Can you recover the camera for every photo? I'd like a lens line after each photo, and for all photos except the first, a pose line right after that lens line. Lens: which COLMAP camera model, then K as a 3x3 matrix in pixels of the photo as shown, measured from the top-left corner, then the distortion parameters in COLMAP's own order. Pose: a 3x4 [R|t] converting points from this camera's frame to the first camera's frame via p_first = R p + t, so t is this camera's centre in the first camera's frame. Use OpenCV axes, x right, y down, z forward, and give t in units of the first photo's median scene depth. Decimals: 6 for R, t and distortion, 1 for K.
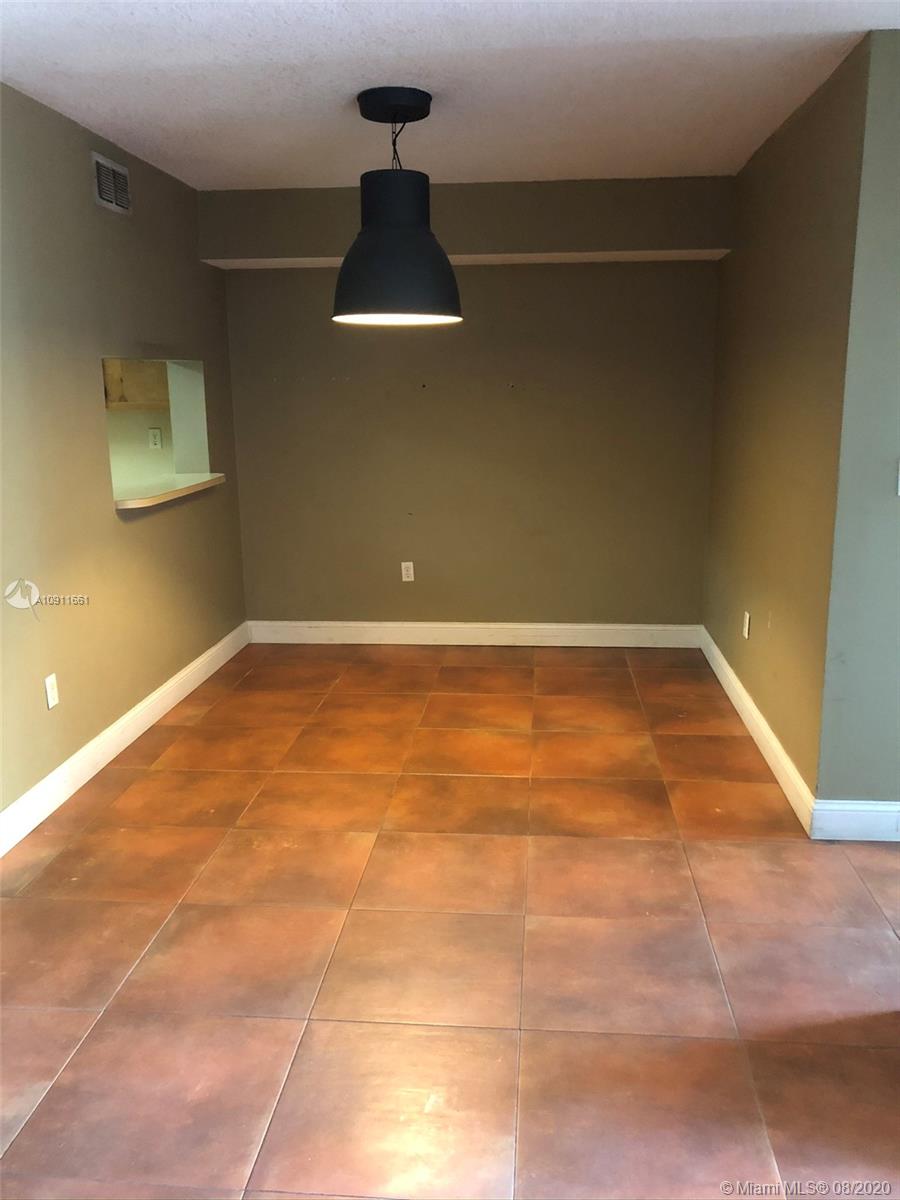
lens RADIAL K [[985.4, 0, 461.9], [0, 985.4, 588.3], [0, 0, 1]] dist [0.034281, -0.035499]
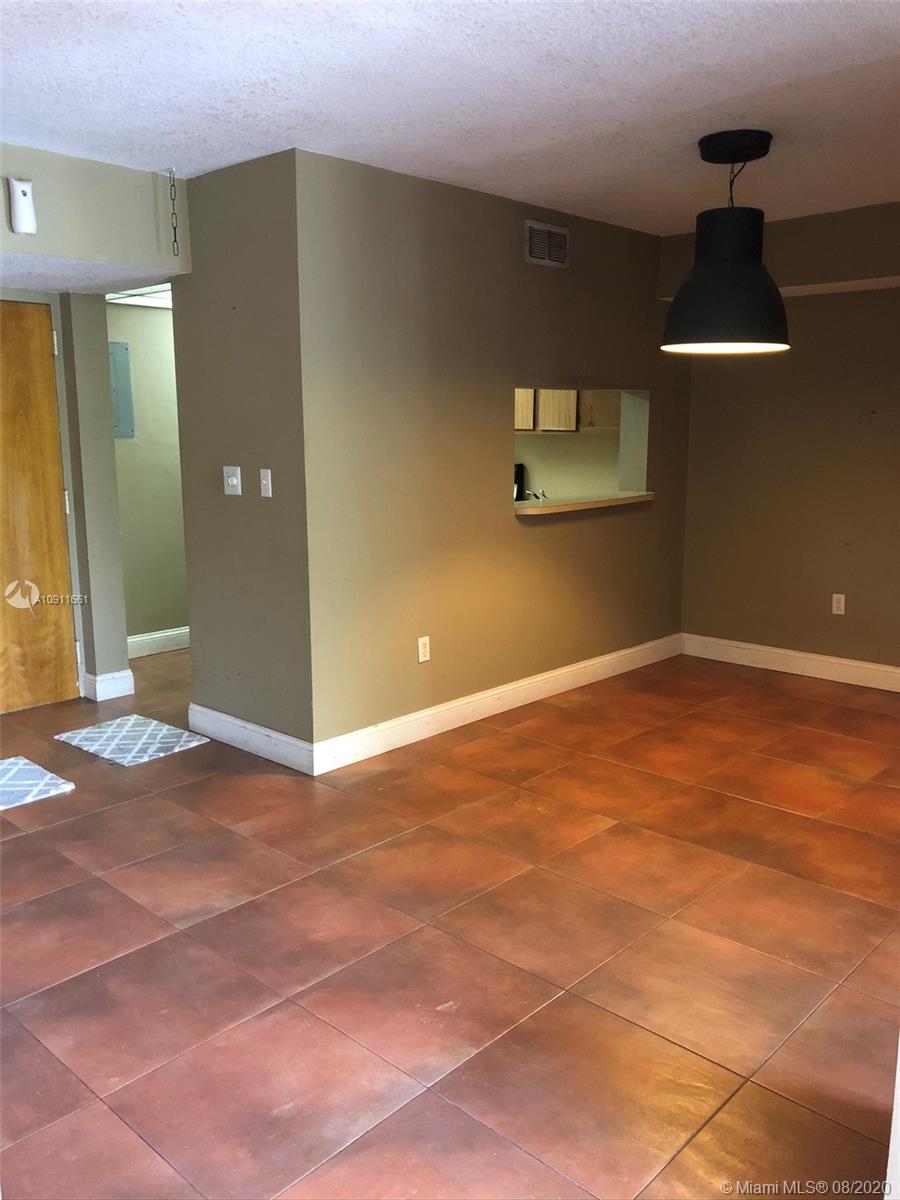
lens RADIAL K [[985.4, 0, 480.4], [0, 985.4, 598.6], [0, 0, 1]] dist [0.034281, -0.035499]
pose [[0.798005, 0.120874, -0.590405, 0.383872], [-0.132104, 0.990937, 0.024320, -0.001530], [0.587994, 0.058588, 0.806741, 0.017189]]
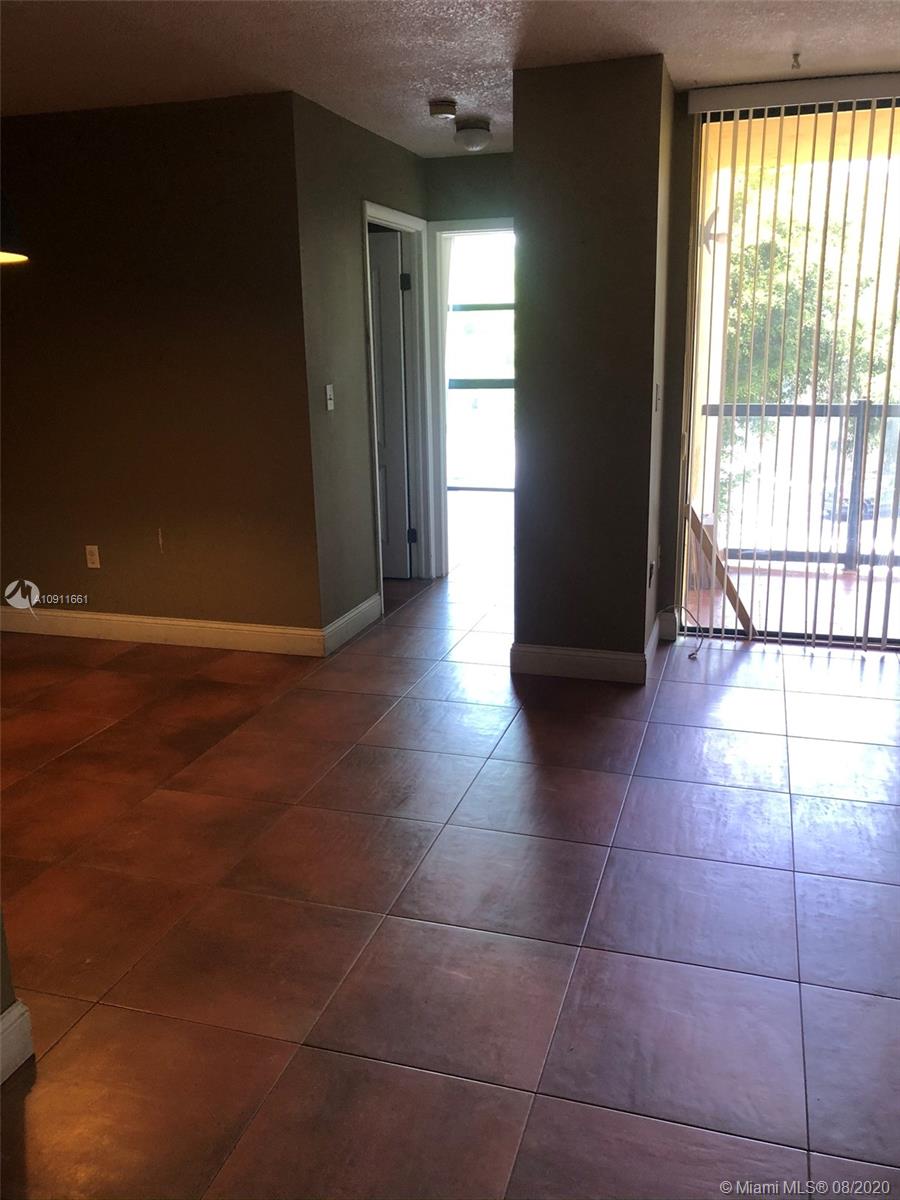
lens RADIAL K [[985.4, 0, 456.5], [0, 985.4, 598.1], [0, 0, 1]] dist [0.034281, -0.035499]
pose [[0.221188, -0.247161, 0.943391, -0.855846], [0.219792, 0.955098, 0.198696, -0.060955], [-0.950141, 0.163401, 0.265581, 0.405735]]
